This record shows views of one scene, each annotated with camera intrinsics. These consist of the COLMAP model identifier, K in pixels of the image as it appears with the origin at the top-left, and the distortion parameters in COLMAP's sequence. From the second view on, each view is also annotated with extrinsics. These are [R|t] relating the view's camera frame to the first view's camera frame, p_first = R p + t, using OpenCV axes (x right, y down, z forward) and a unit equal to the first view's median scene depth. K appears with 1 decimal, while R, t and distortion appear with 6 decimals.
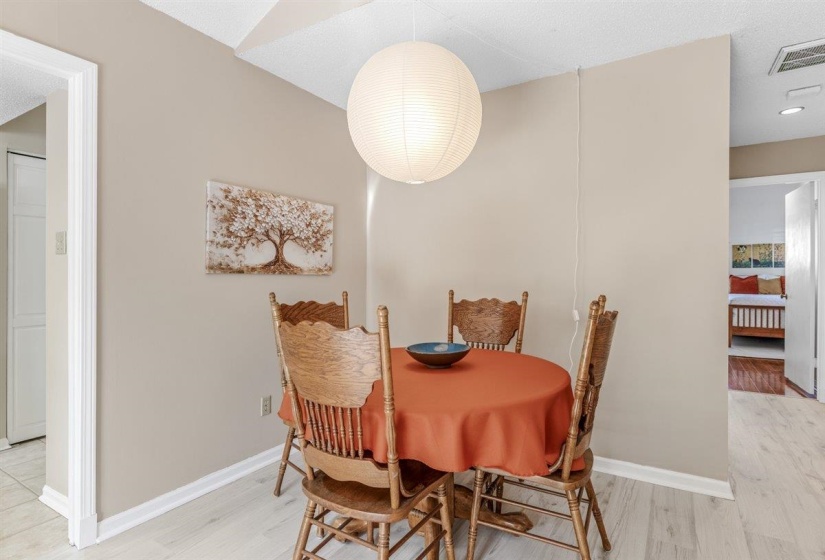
lens RADIAL K [[423.0, 0, 412.7], [0, 423.0, 274.8], [0, 0, 1]] dist [0.001030, 0.000478]
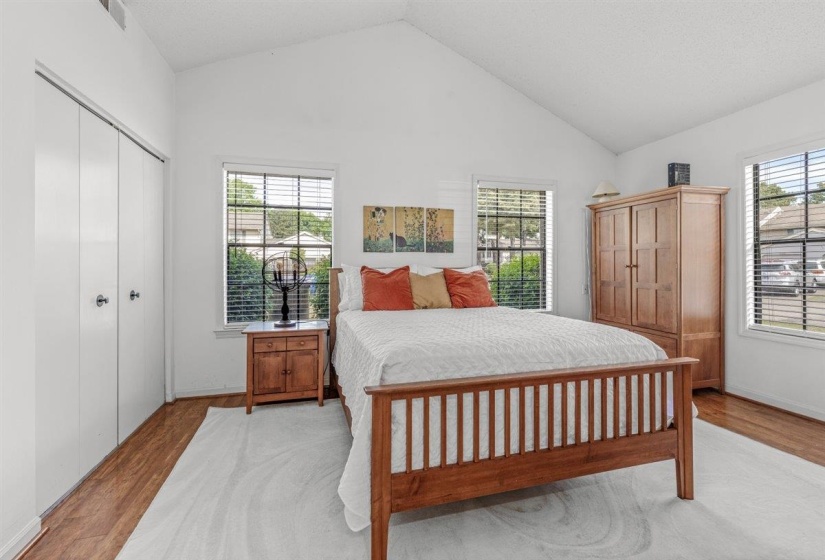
lens RADIAL K [[350.0, 0, 410.6], [0, 350.0, 272.5], [0, 0, 1]] dist [0.000413, 0.000044]
pose [[0.677196, -0.010678, 0.735725, 0.513272], [0.001483, 0.999912, 0.013148, 0.001977], [-0.735801, -0.007813, 0.677153, 0.712951]]
